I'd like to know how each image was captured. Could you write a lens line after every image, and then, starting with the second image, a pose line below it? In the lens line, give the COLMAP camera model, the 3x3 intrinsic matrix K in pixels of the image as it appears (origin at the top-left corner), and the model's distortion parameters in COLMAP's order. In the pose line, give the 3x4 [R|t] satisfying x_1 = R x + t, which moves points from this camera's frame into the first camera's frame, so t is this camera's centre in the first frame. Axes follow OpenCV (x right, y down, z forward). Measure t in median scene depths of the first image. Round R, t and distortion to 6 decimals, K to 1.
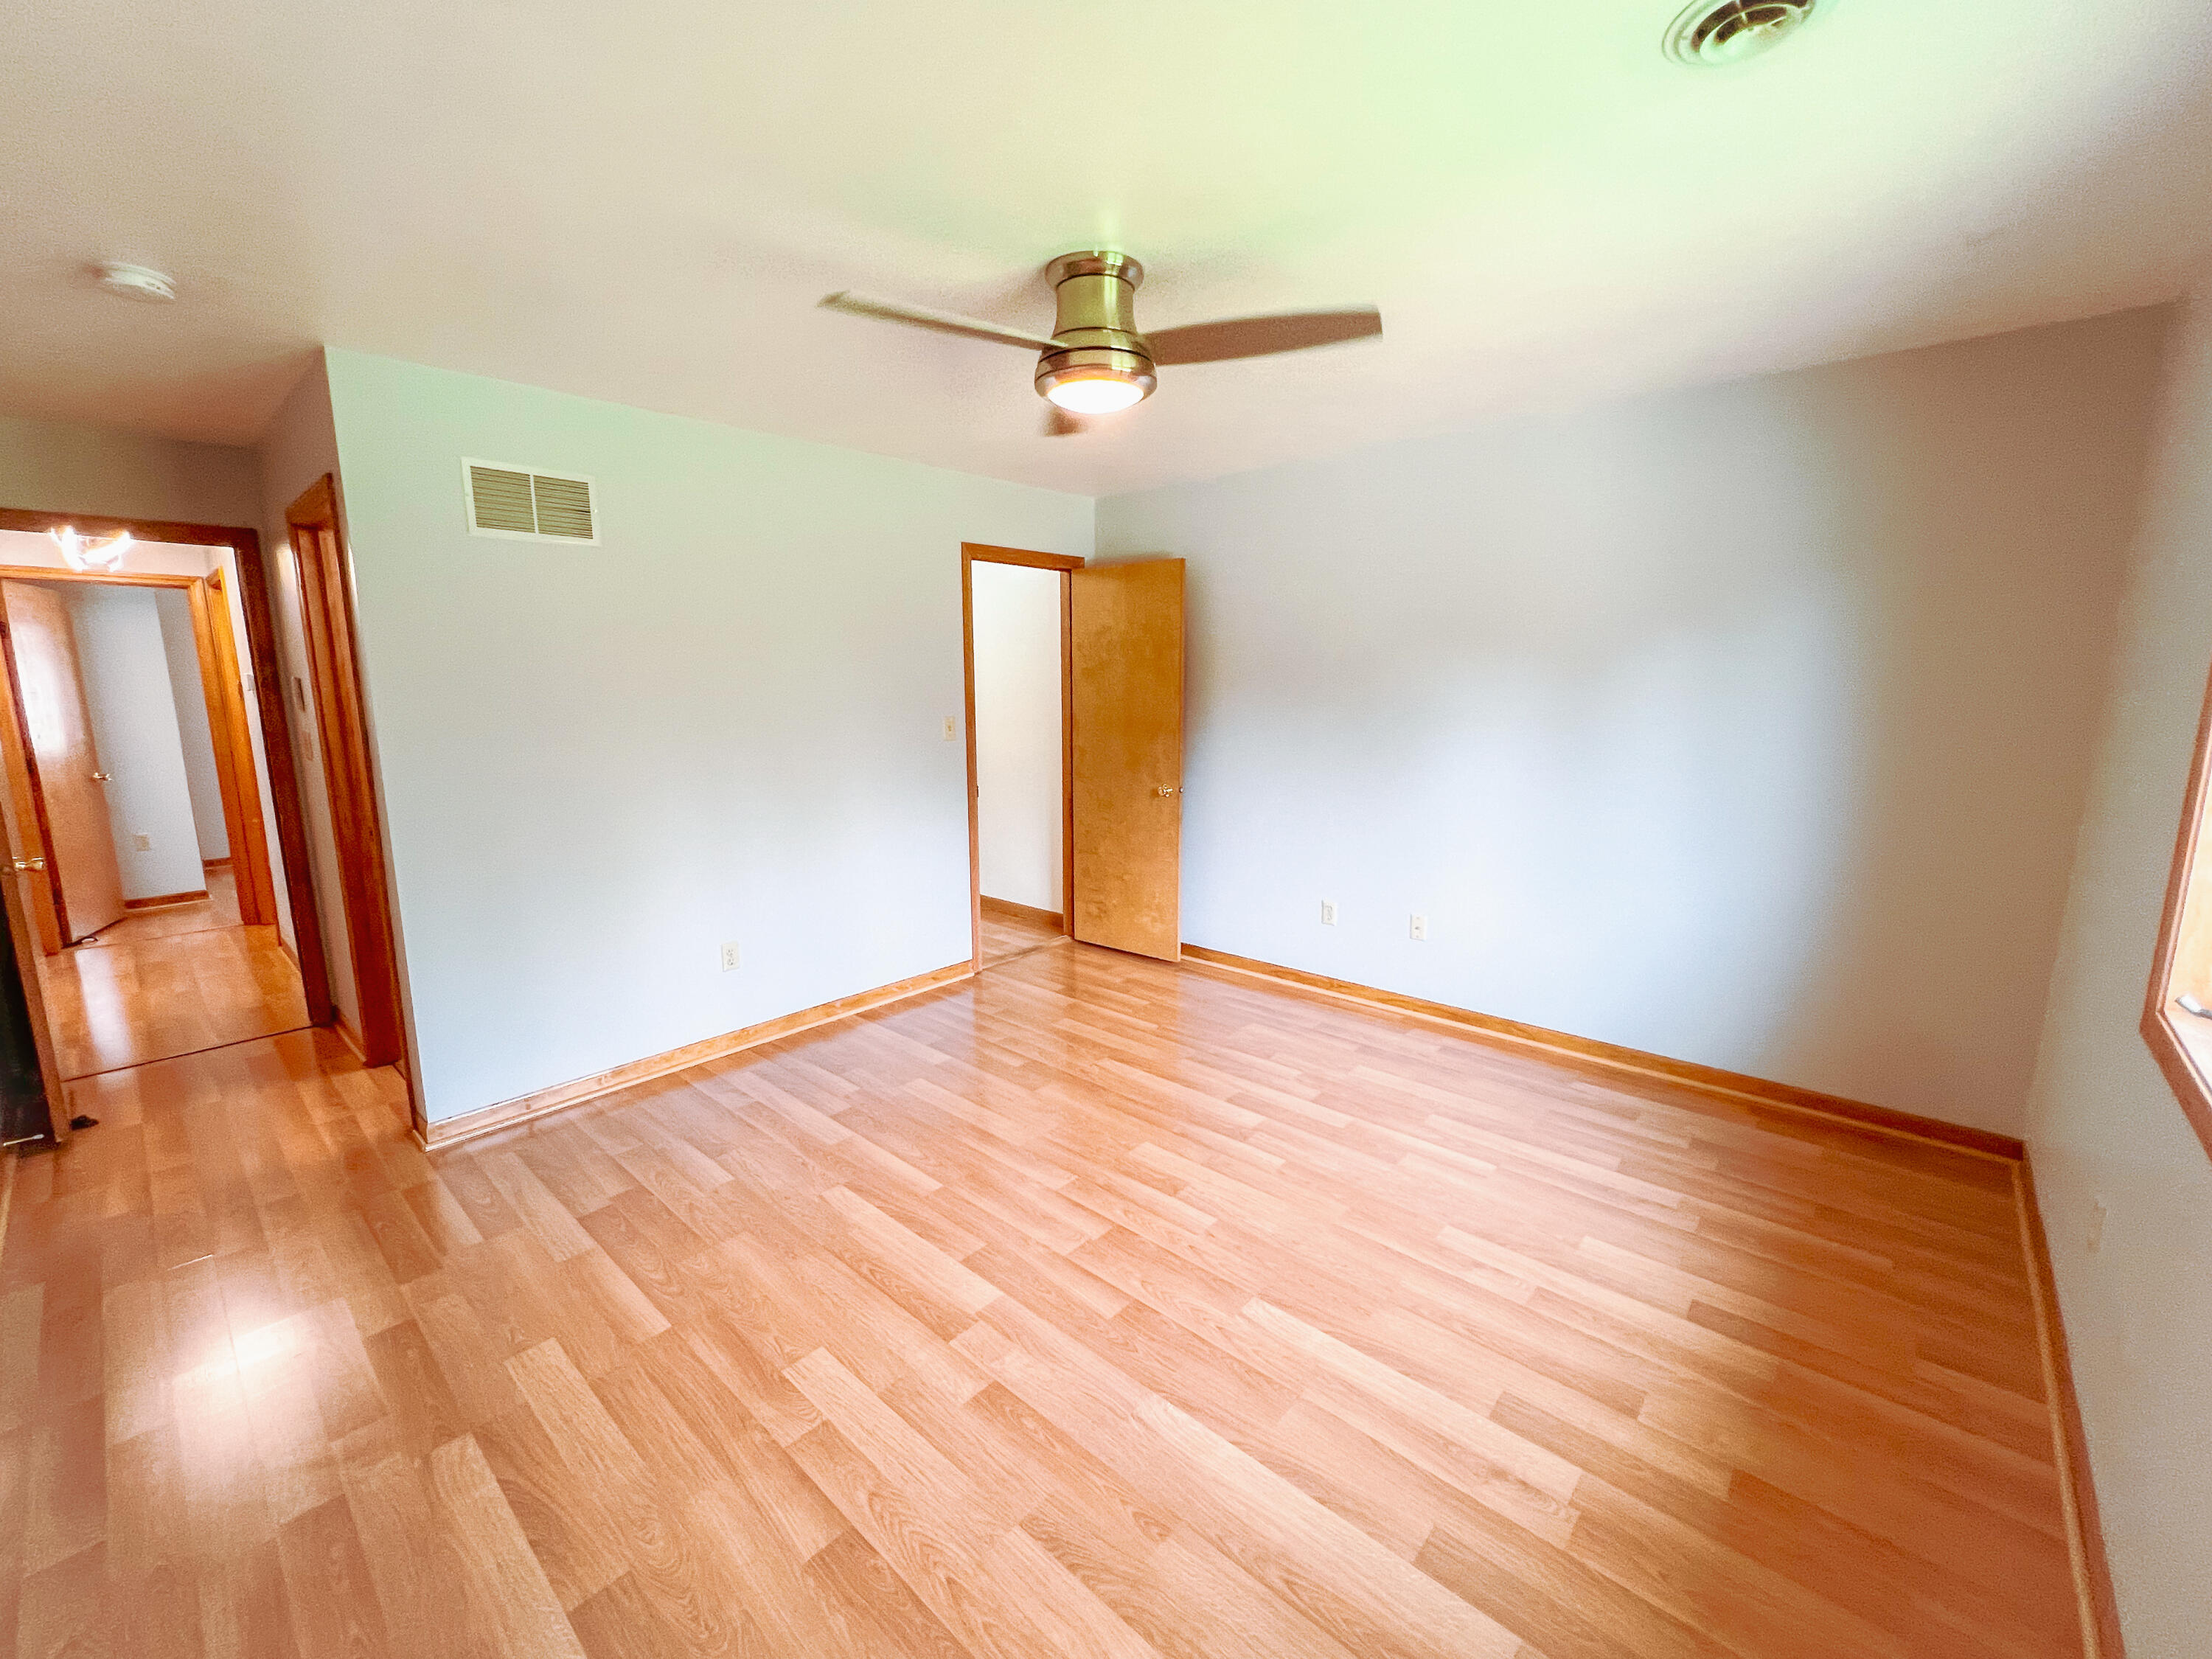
lens RADIAL K [[891.5, 0, 1106.7], [0, 891.5, 833.4], [0, 0, 1]] dist [-0.003609, 0.001056]
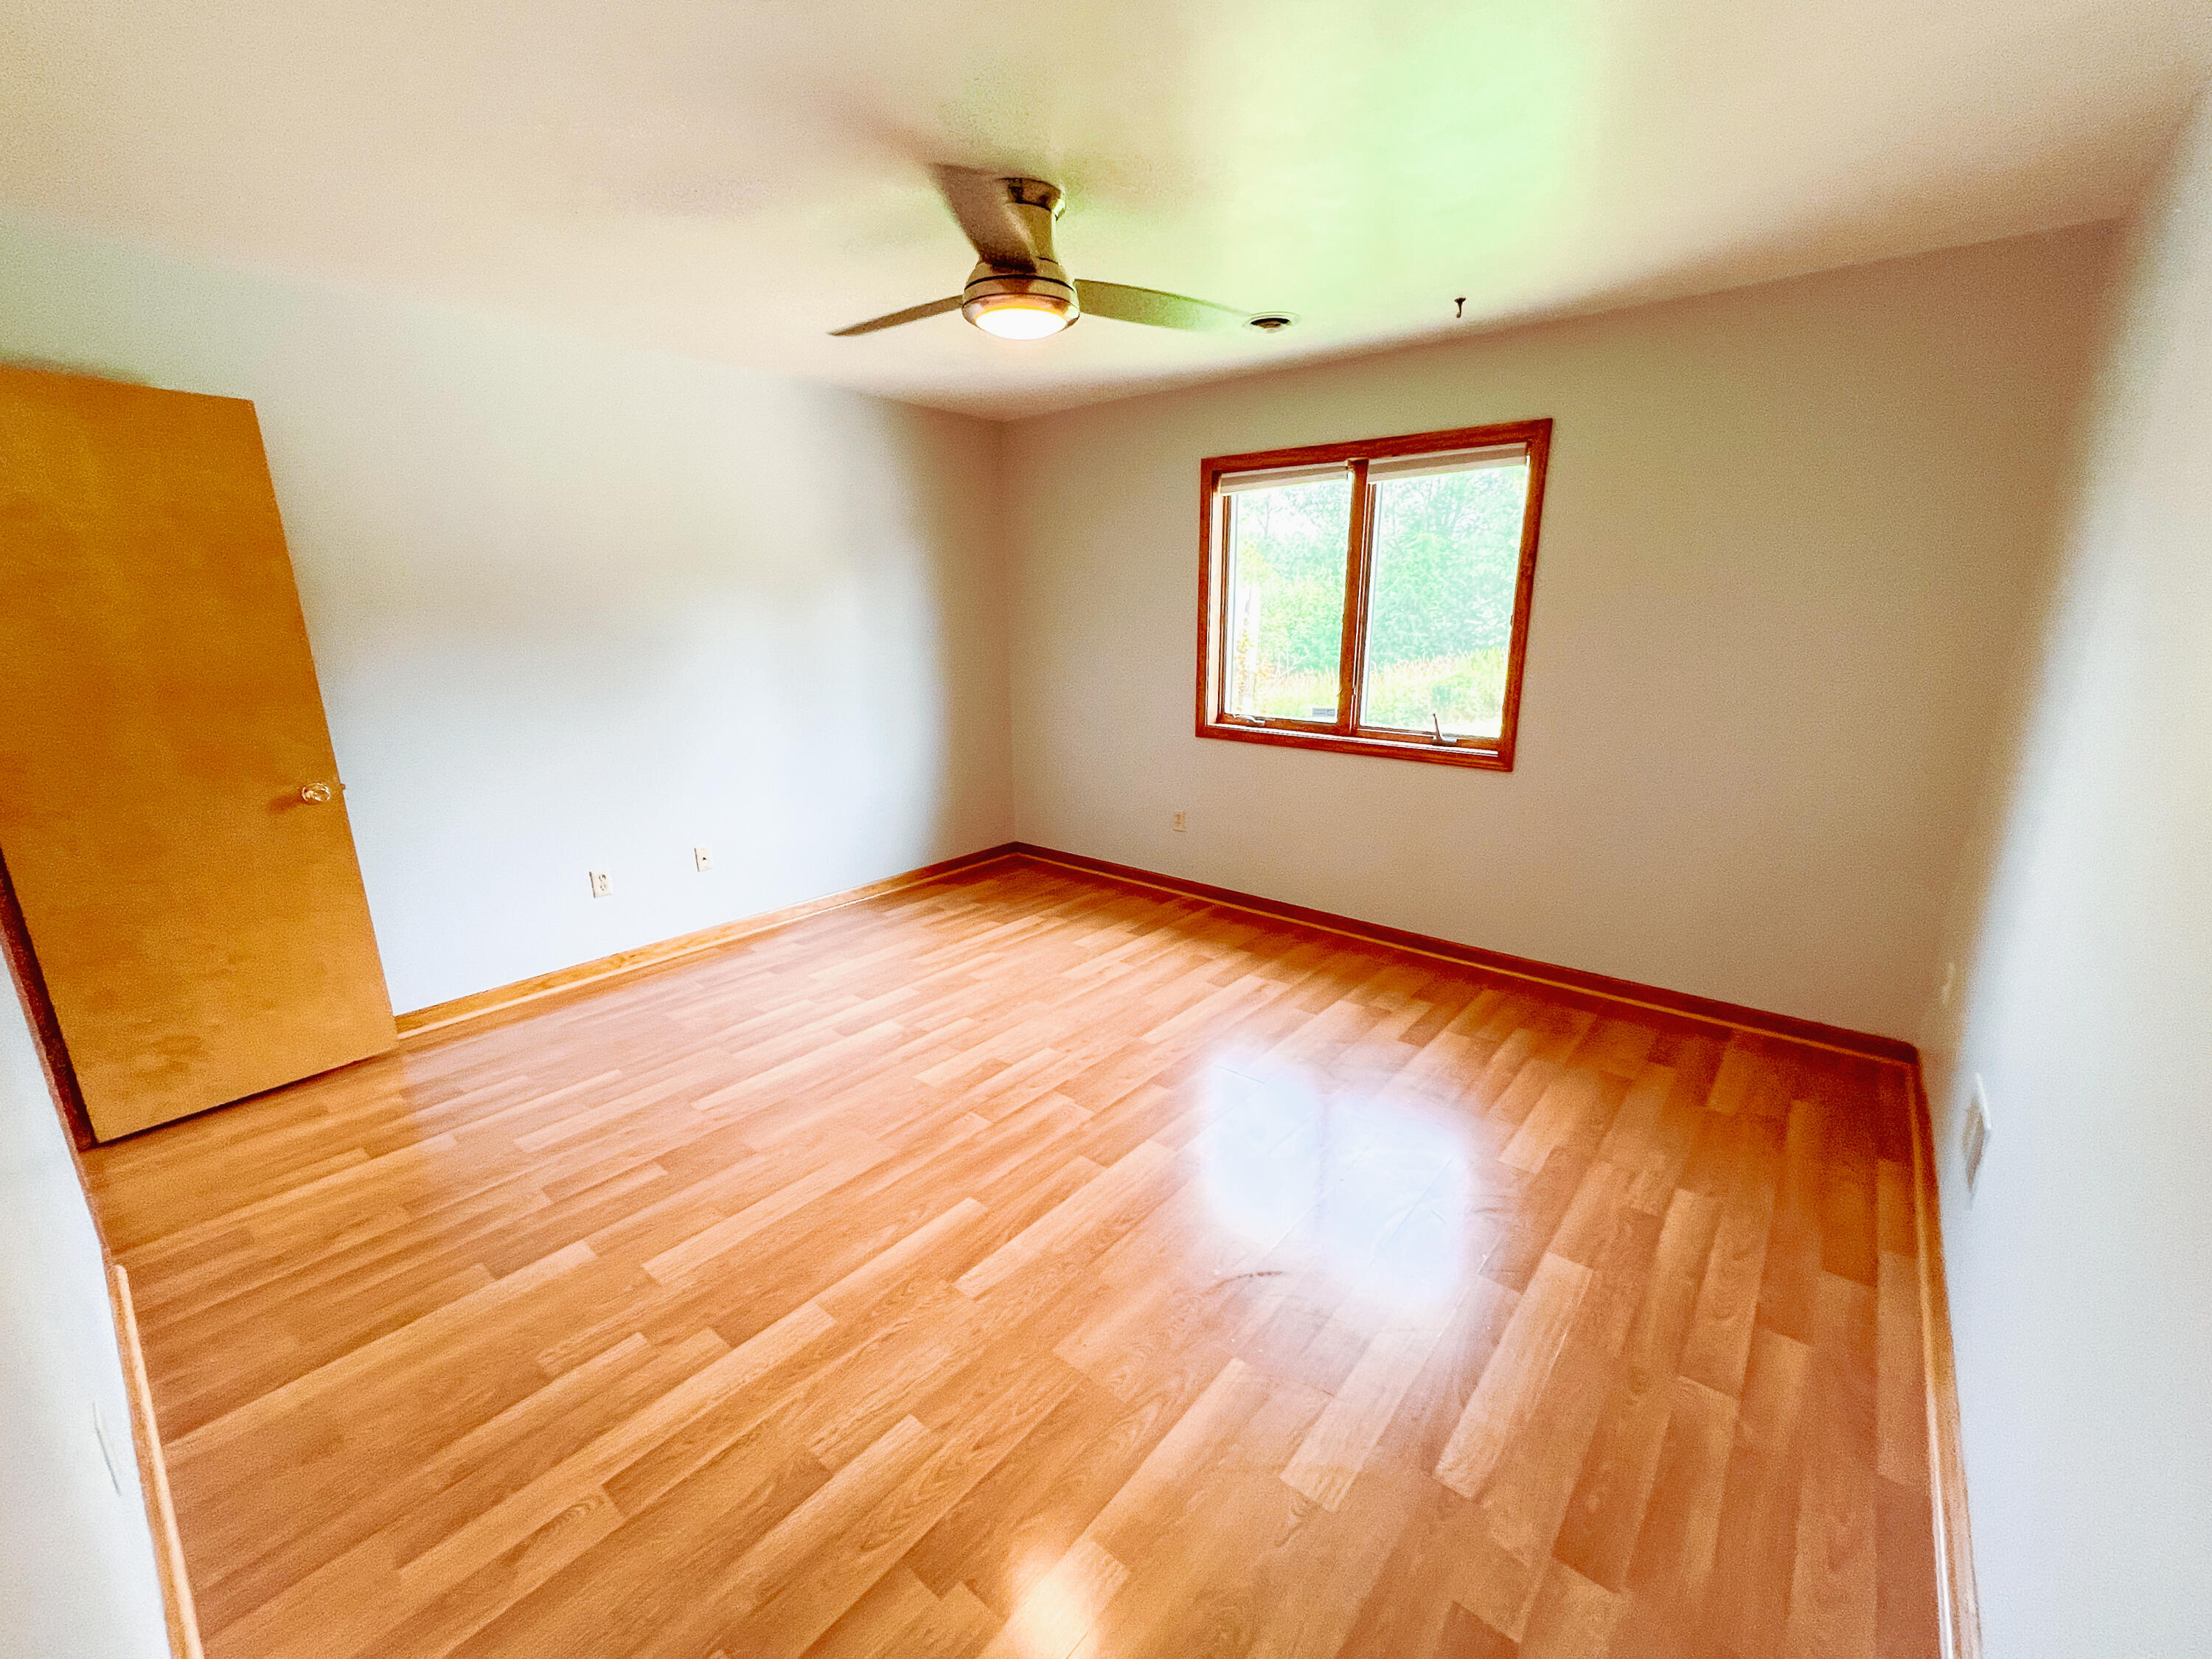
lens RADIAL K [[902.9, 0, 1083.1], [0, 902.9, 868.3], [0, 0, 1]] dist [-0.010898, -0.000099]
pose [[-0.022972, -0.271930, 0.962043, -0.869691], [0.181702, 0.945134, 0.271489, -0.110400], [-0.983085, 0.181042, 0.027698, 0.757120]]
